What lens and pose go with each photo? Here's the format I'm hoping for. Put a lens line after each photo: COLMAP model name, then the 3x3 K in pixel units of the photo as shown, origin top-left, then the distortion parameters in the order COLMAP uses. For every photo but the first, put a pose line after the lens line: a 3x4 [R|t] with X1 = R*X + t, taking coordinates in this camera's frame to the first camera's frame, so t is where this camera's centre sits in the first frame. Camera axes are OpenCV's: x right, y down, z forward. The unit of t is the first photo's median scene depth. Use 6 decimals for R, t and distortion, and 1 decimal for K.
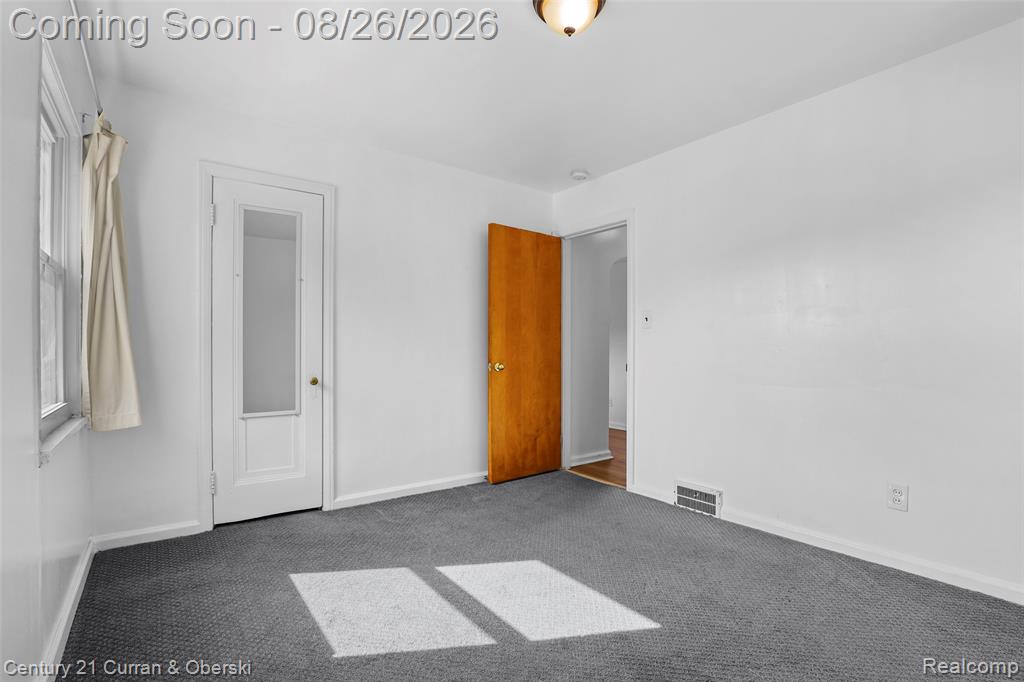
lens RADIAL K [[475.6, 0, 516.4], [0, 475.6, 339.9], [0, 0, 1]] dist [-0.028791, 0.000784]
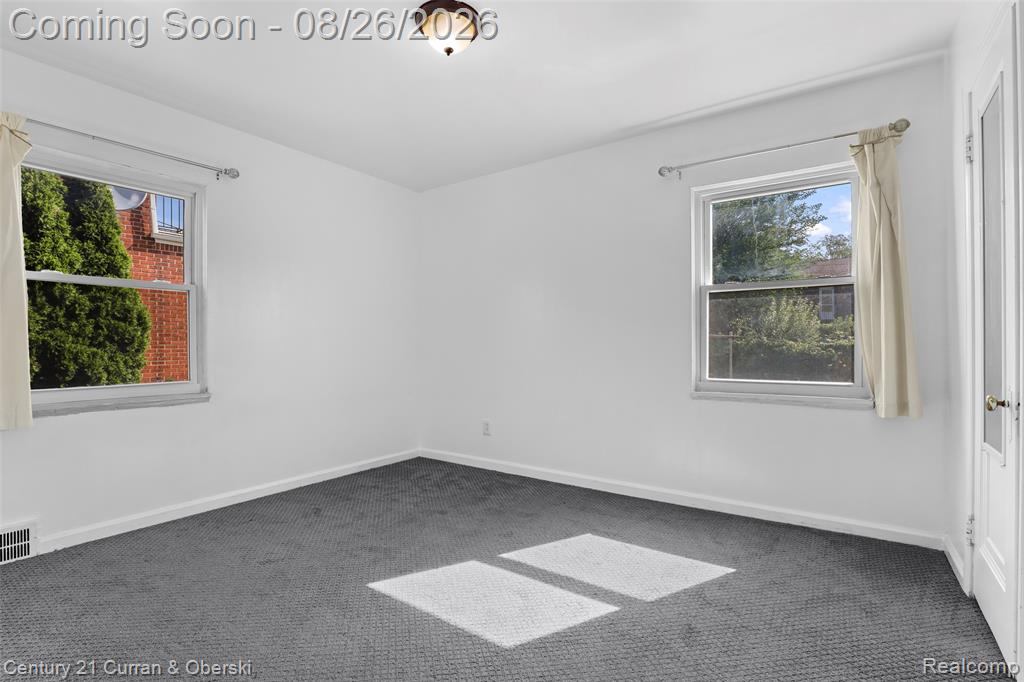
lens RADIAL K [[475.6, 0, 516.4], [0, 475.6, 339.9], [0, 0, 1]] dist [-0.028791, 0.000784]
pose [[-0.936278, 0.002800, -0.351250, 0.326189], [0.004008, 0.999988, -0.002714, 0.017974], [0.351238, -0.003949, -0.936278, 1.939555]]
